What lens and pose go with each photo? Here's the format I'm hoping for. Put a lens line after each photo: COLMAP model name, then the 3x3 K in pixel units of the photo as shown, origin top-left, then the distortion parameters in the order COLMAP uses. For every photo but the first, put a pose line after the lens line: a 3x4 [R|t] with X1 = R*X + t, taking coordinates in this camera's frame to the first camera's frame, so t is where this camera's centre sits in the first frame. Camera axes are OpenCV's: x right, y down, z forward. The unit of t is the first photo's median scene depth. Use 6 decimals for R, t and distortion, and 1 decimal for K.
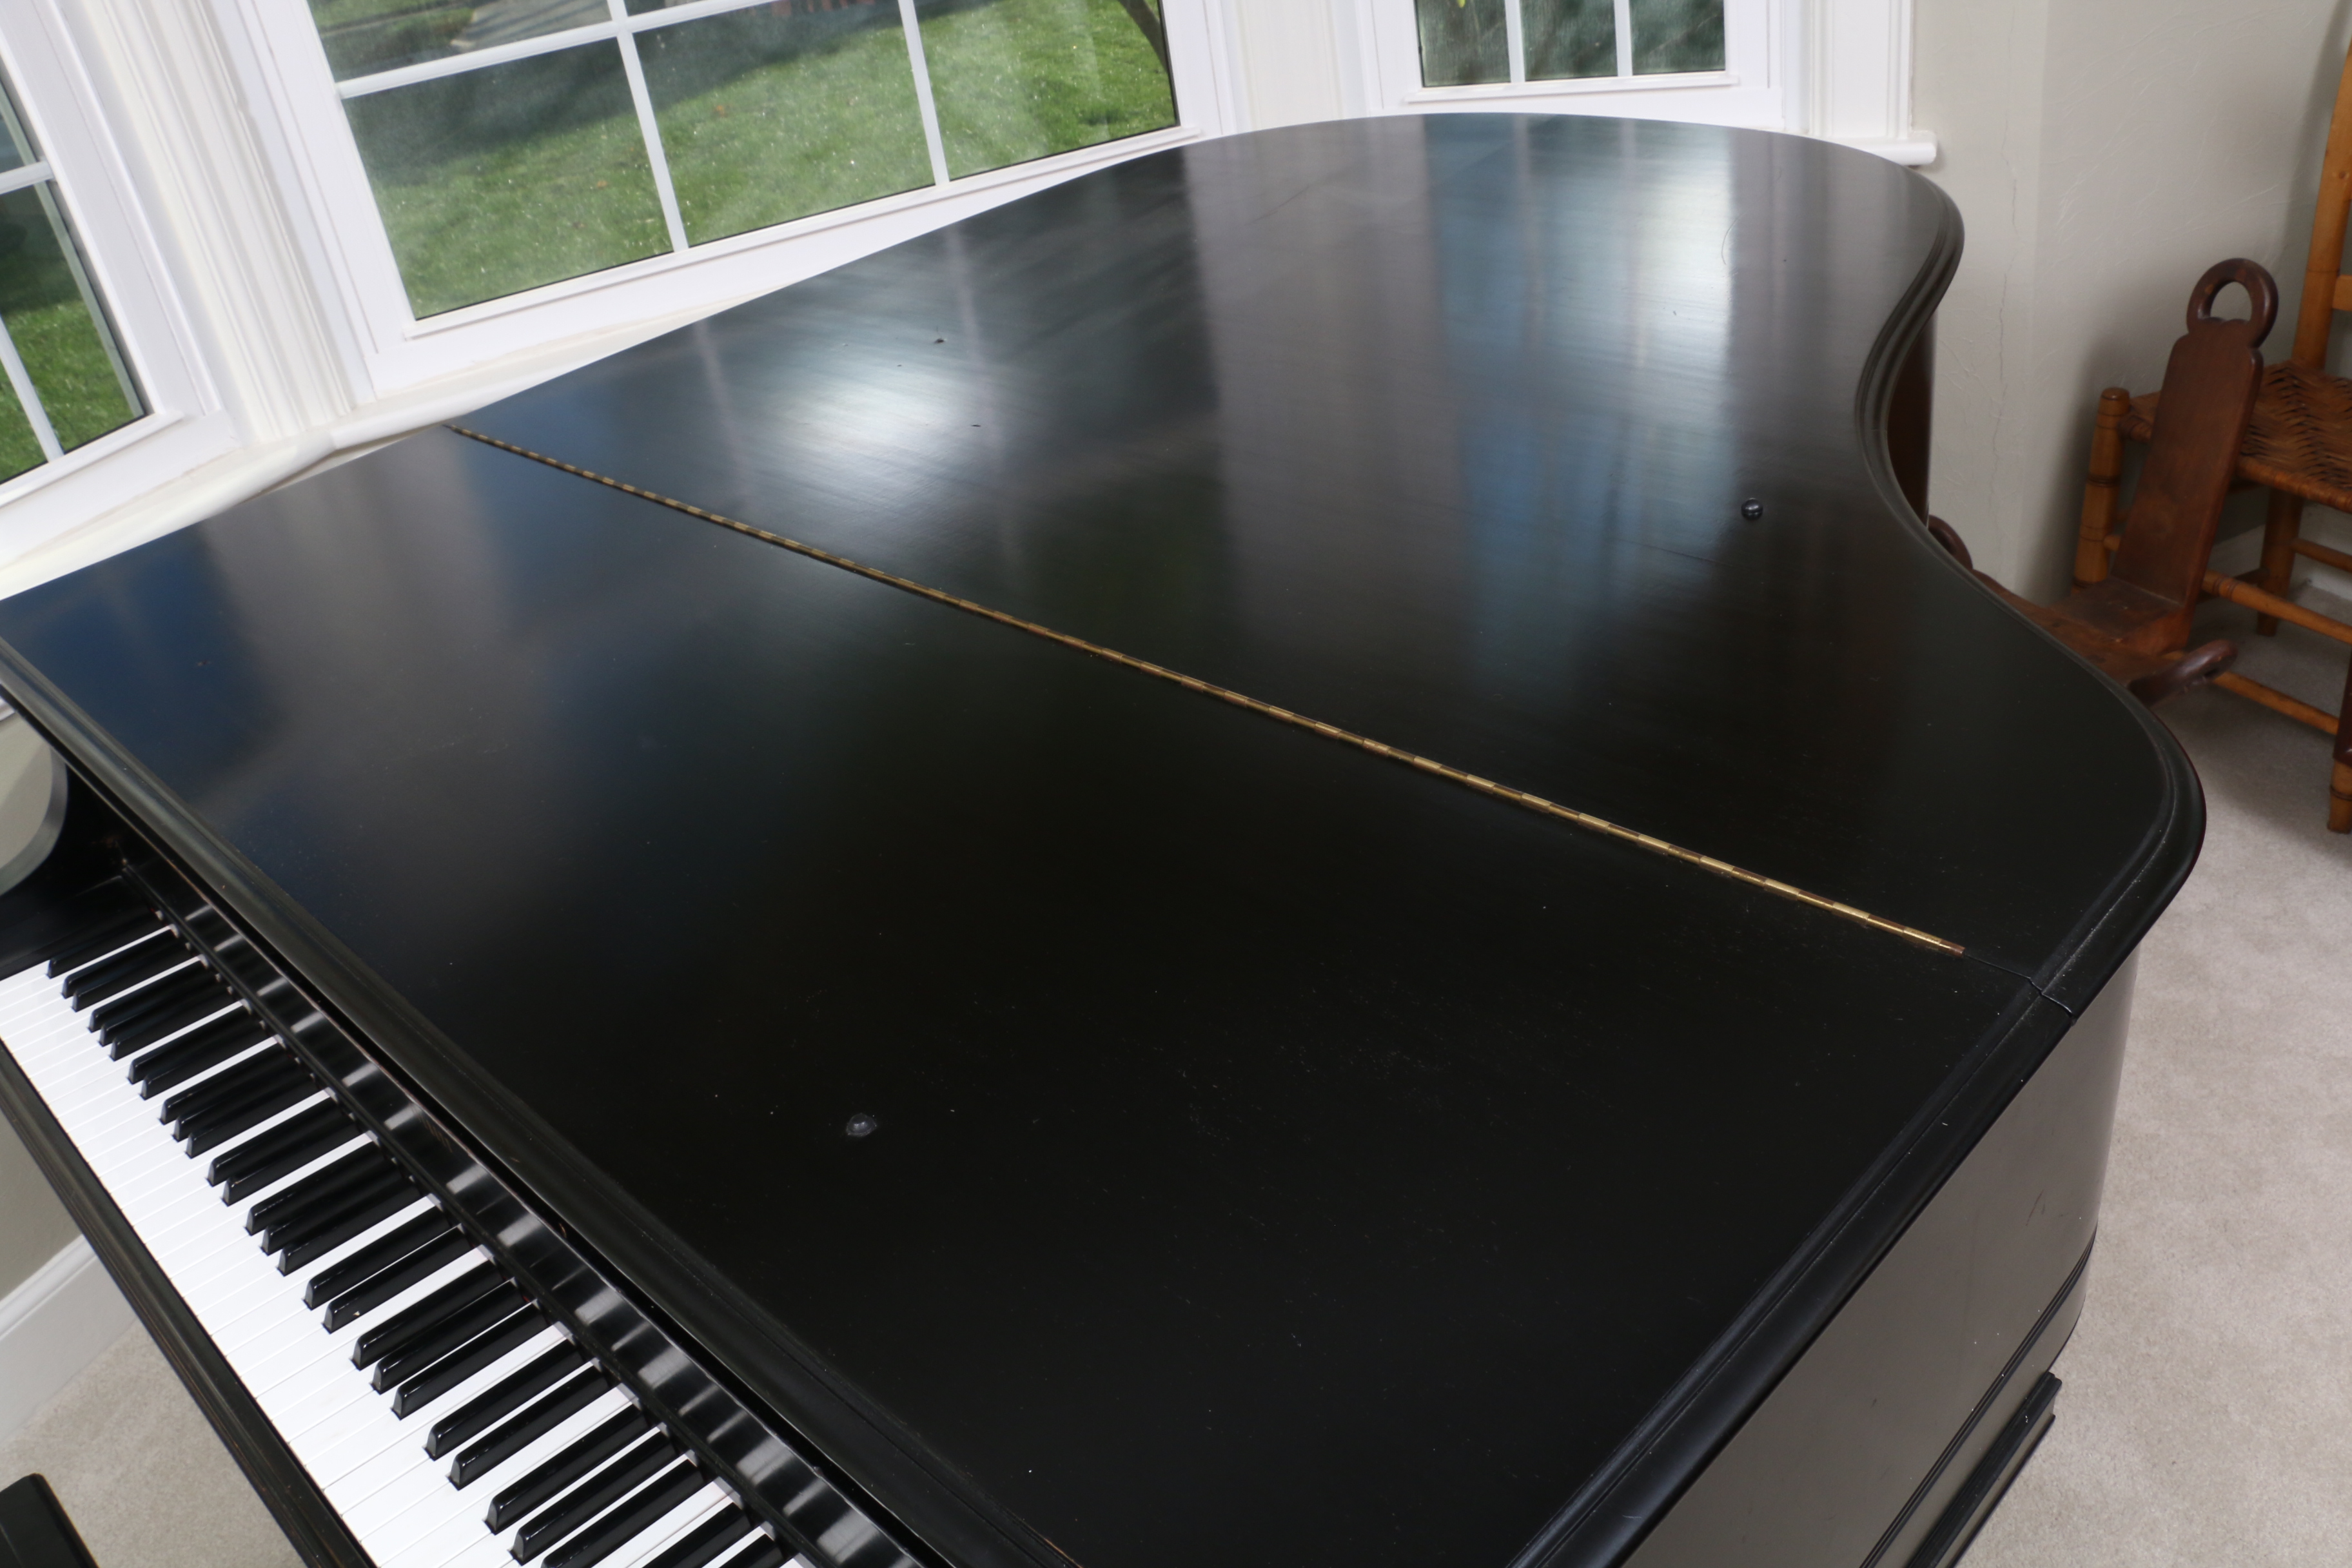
lens RADIAL K [[1909.5, 0, 1176.0], [0, 1909.5, 784.0], [0, 0, 1]] dist [-0.191204, 0.165072]
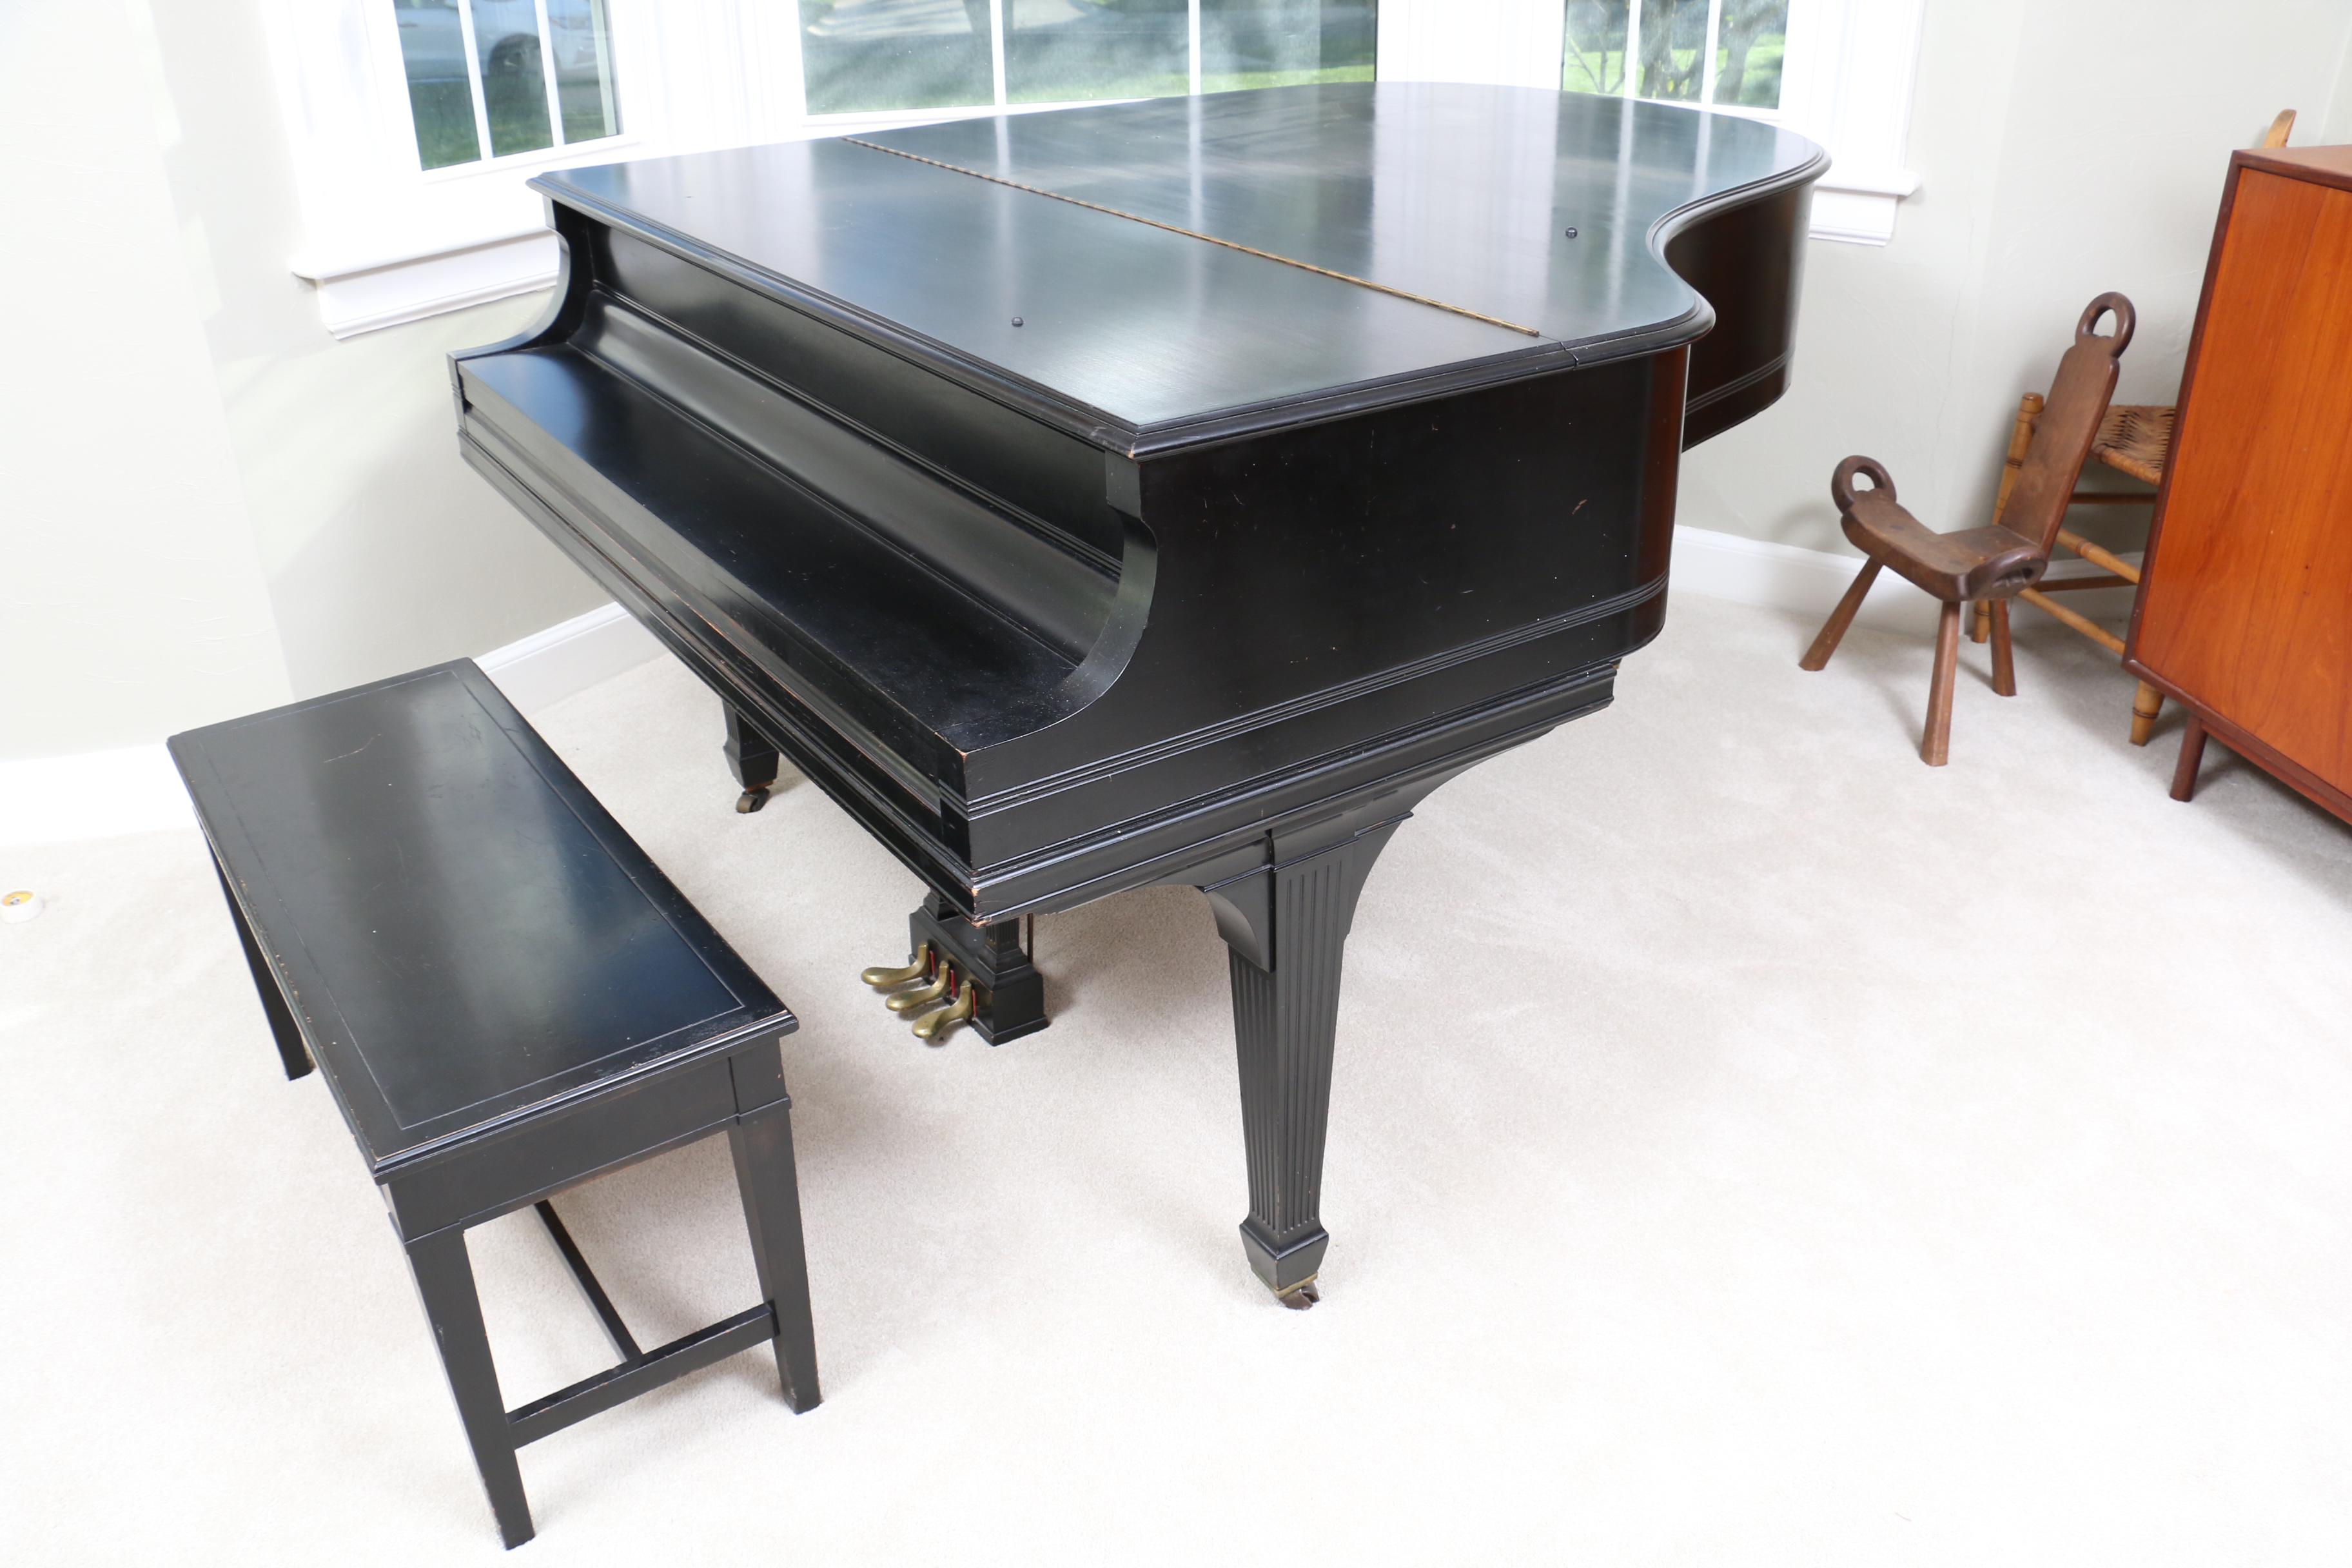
lens RADIAL K [[1911.9, 0, 1177.1], [0, 1911.9, 792.6], [0, 0, 1]] dist [-0.189353, 0.164016]
pose [[0.974027, 0.202735, -0.100844, 0.117228], [-0.206955, 0.977787, -0.033202, 0.255055], [0.091873, 0.053210, 0.994348, -0.380989]]
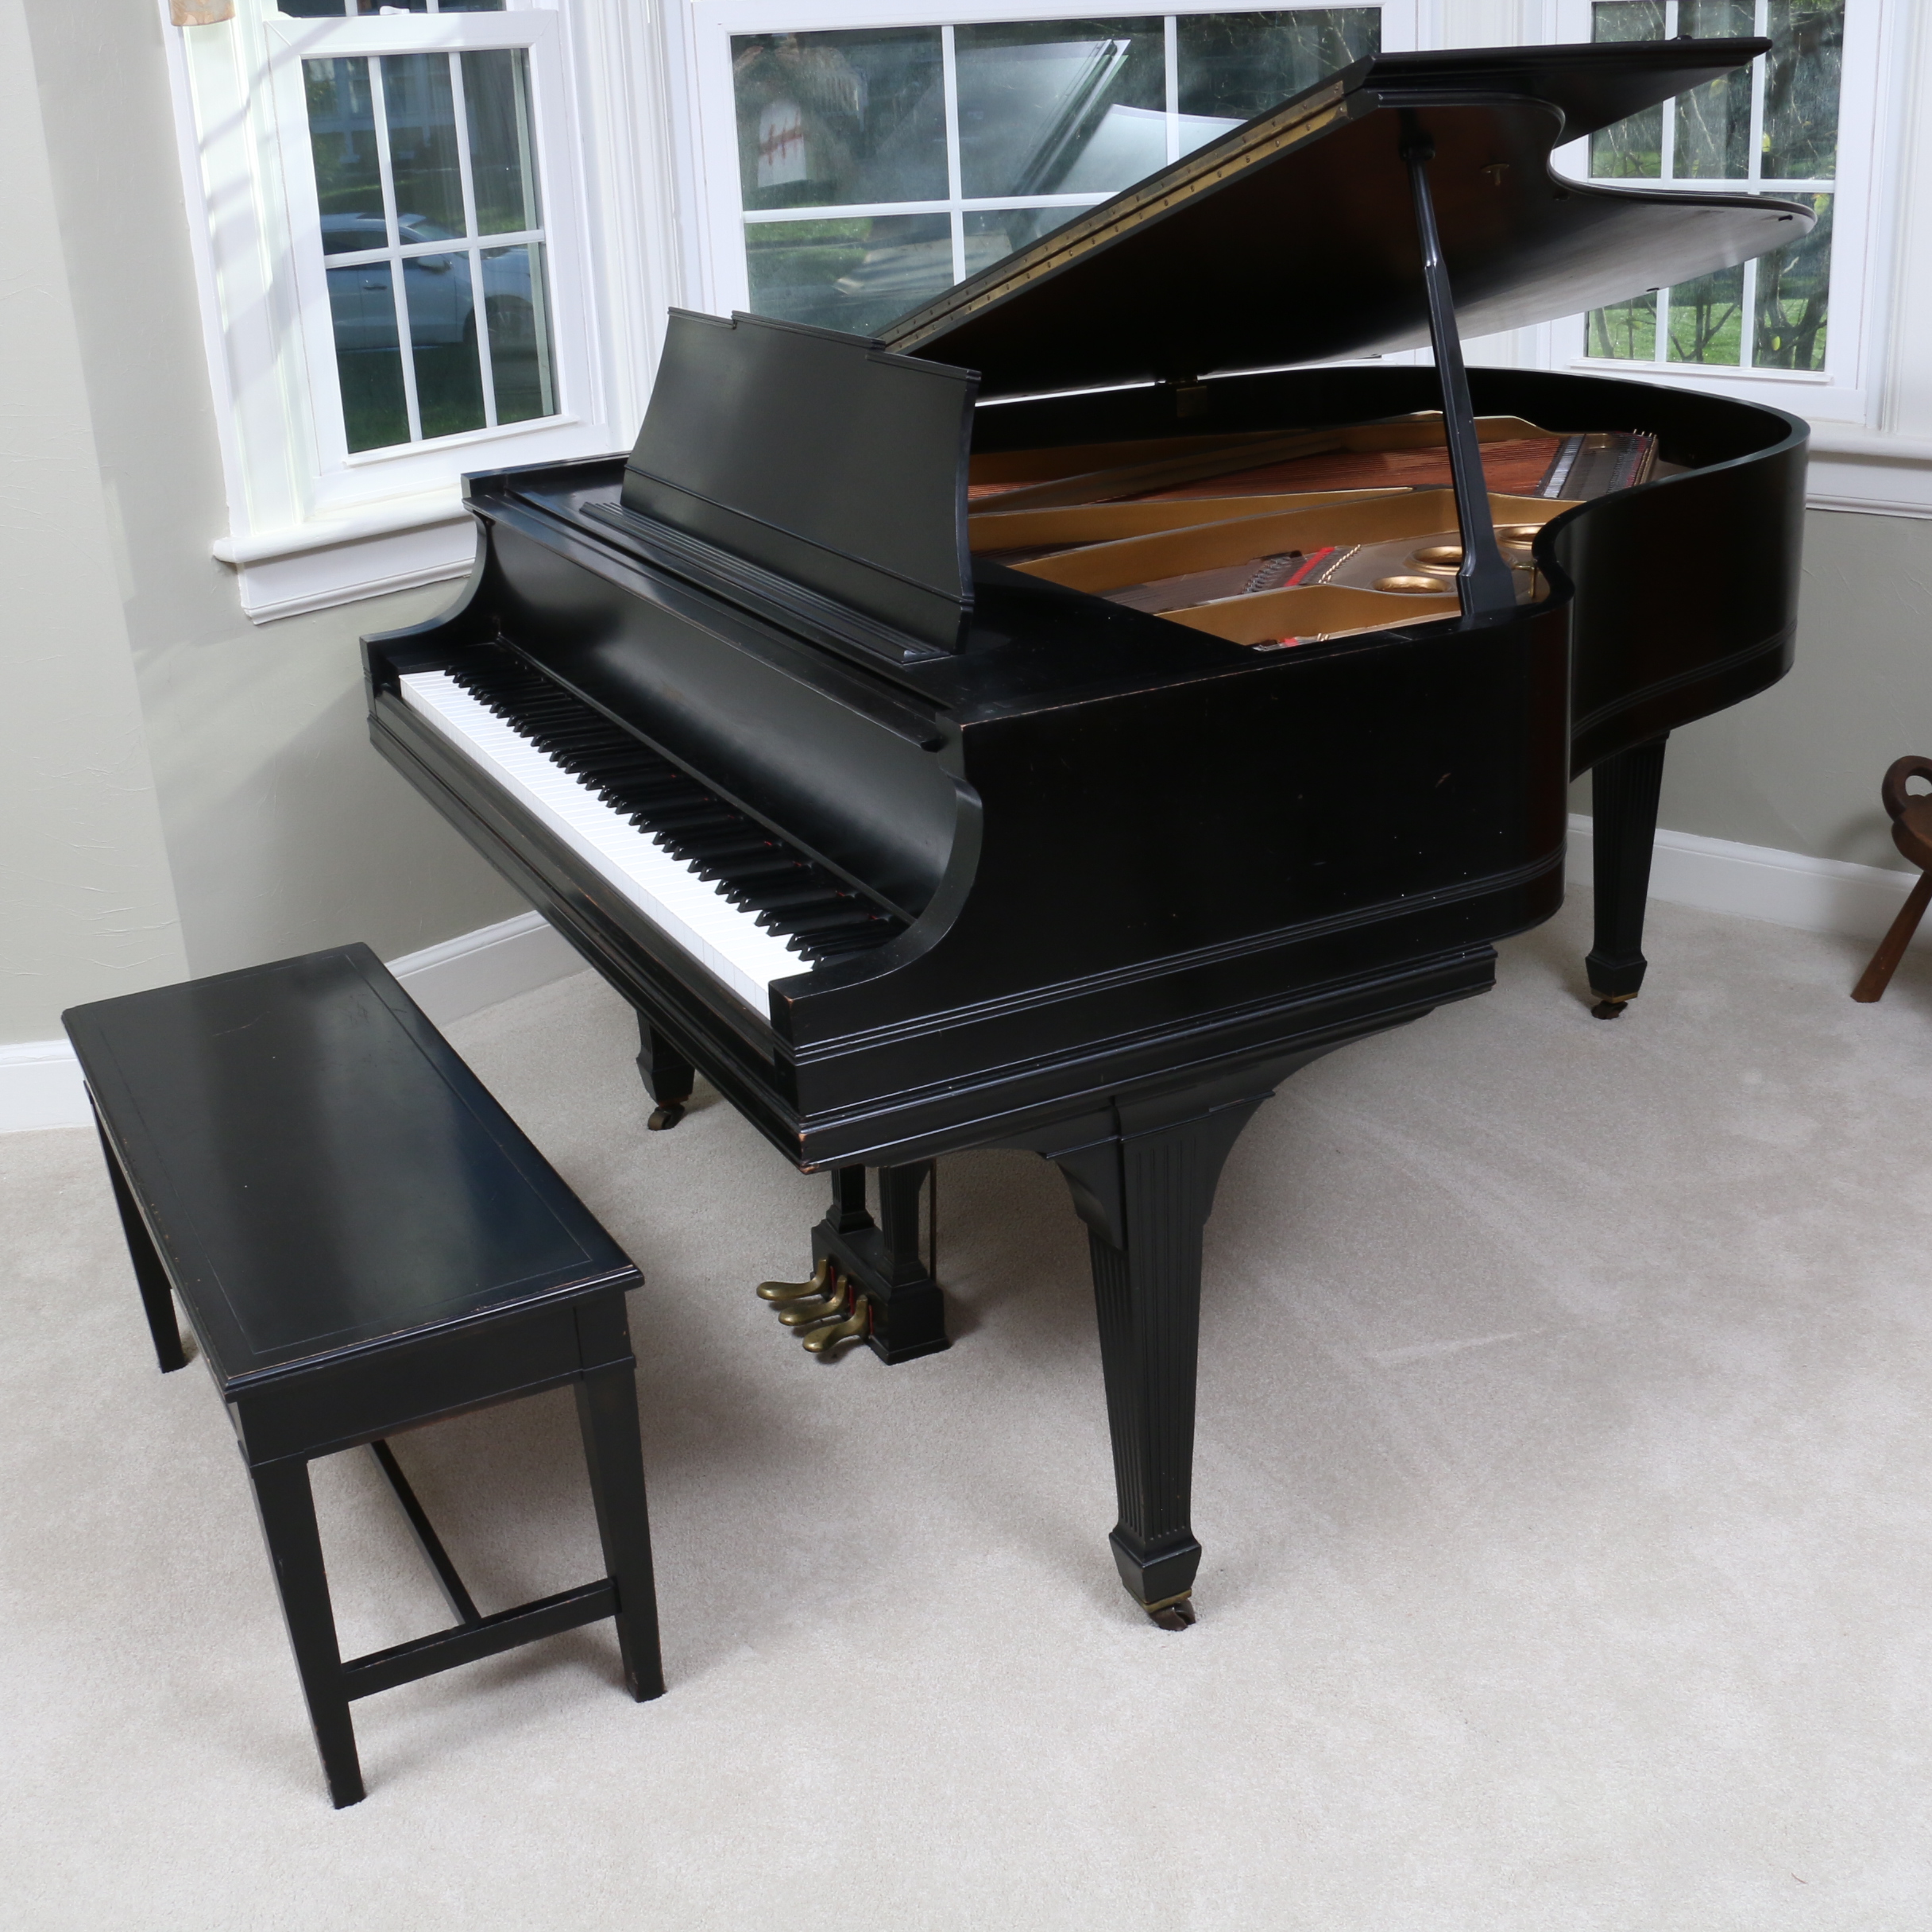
lens RADIAL K [[2365.5, 0, 966.0], [0, 2365.5, 966.0], [0, 0, 1]] dist [-0.177904, 0.141542]
pose [[0.946469, 0.204593, -0.249677, 0.241166], [-0.236278, 0.966101, -0.104023, 0.295301], [0.219931, 0.157447, 0.962726, -0.537836]]
